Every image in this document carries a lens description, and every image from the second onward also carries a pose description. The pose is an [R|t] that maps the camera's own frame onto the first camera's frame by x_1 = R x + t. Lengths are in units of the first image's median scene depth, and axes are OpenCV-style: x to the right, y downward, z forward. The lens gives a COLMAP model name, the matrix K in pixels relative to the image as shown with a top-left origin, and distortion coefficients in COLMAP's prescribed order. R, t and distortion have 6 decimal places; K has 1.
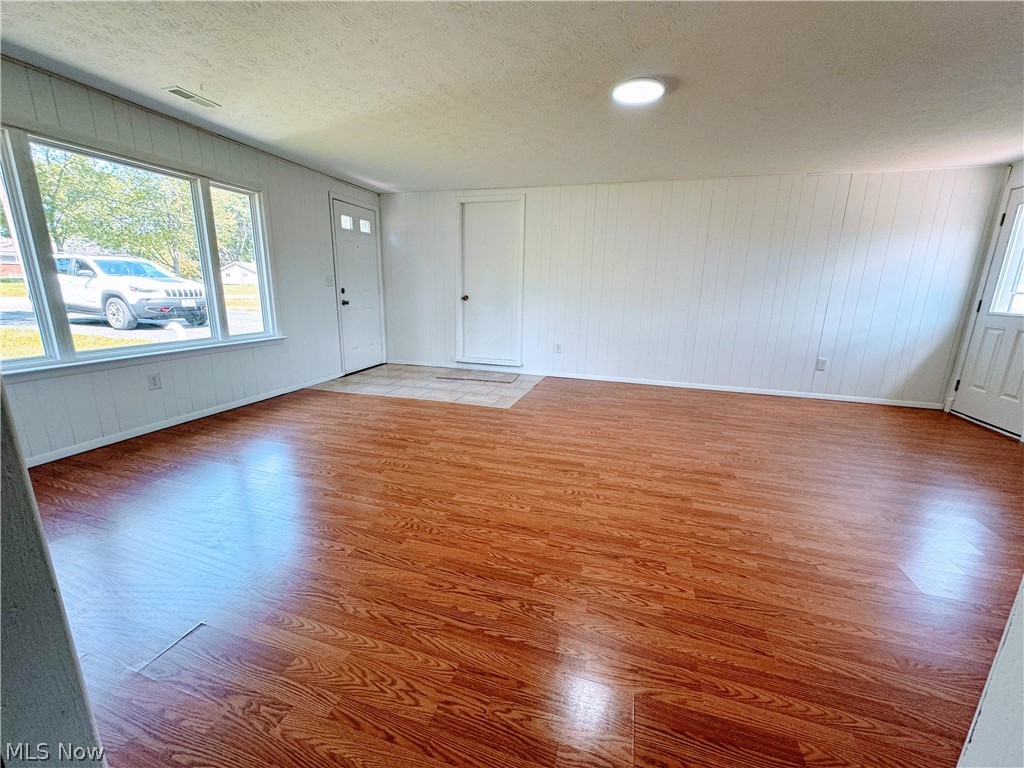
lens RADIAL K [[410.5, 0, 511.8], [0, 410.5, 378.1], [0, 0, 1]] dist [-0.000071, 0.001033]
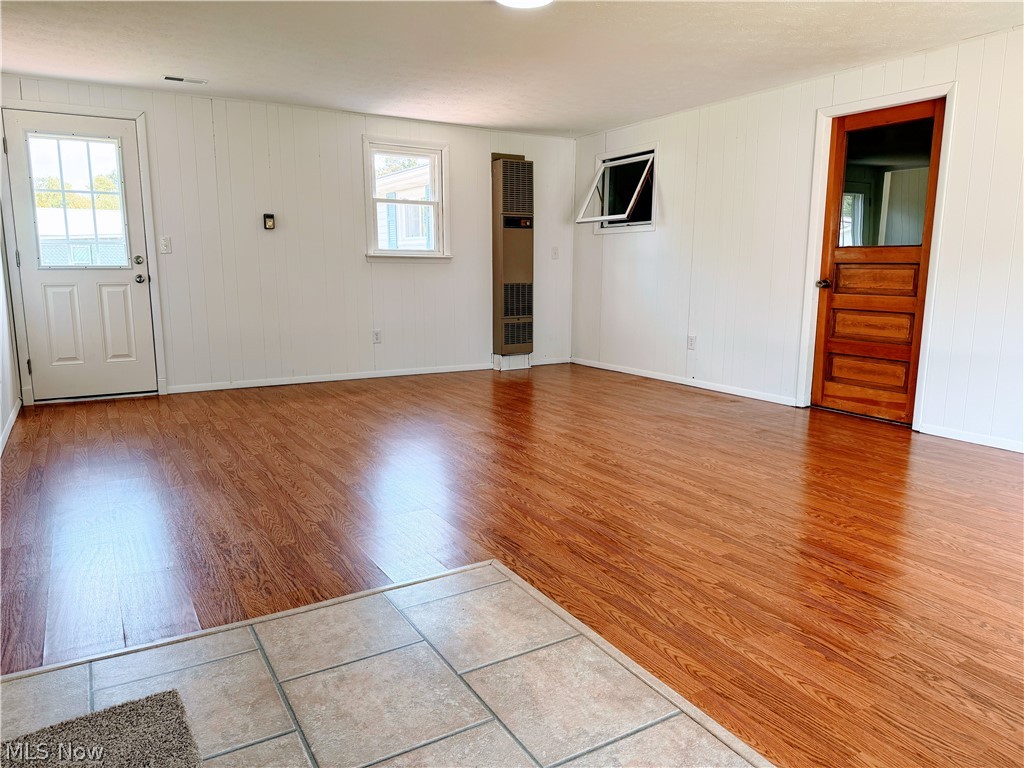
lens RADIAL K [[707.0, 0, 507.4], [0, 707.0, 381.2], [0, 0, 1]] dist [0.043931, -0.041736]
pose [[-0.726861, -0.139077, 0.672555, -0.467890], [0.131451, 0.933004, 0.335000, -0.317814], [-0.674087, 0.331906, -0.659882, 1.473635]]
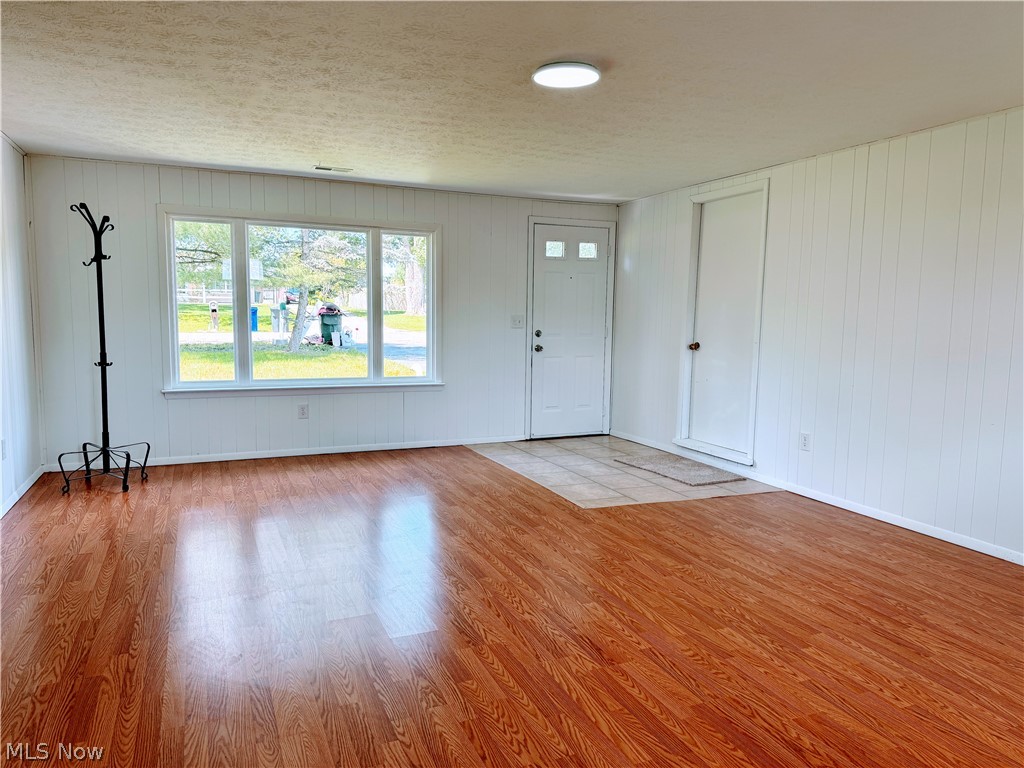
lens RADIAL K [[707.0, 0, 512.3], [0, 707.0, 391.1], [0, 0, 1]] dist [0.043931, -0.041736]
pose [[0.639332, 0.074454, -0.765318, 0.852879], [-0.167234, 0.984940, -0.043885, -0.048589], [0.750525, 0.156044, 0.642155, 0.141938]]
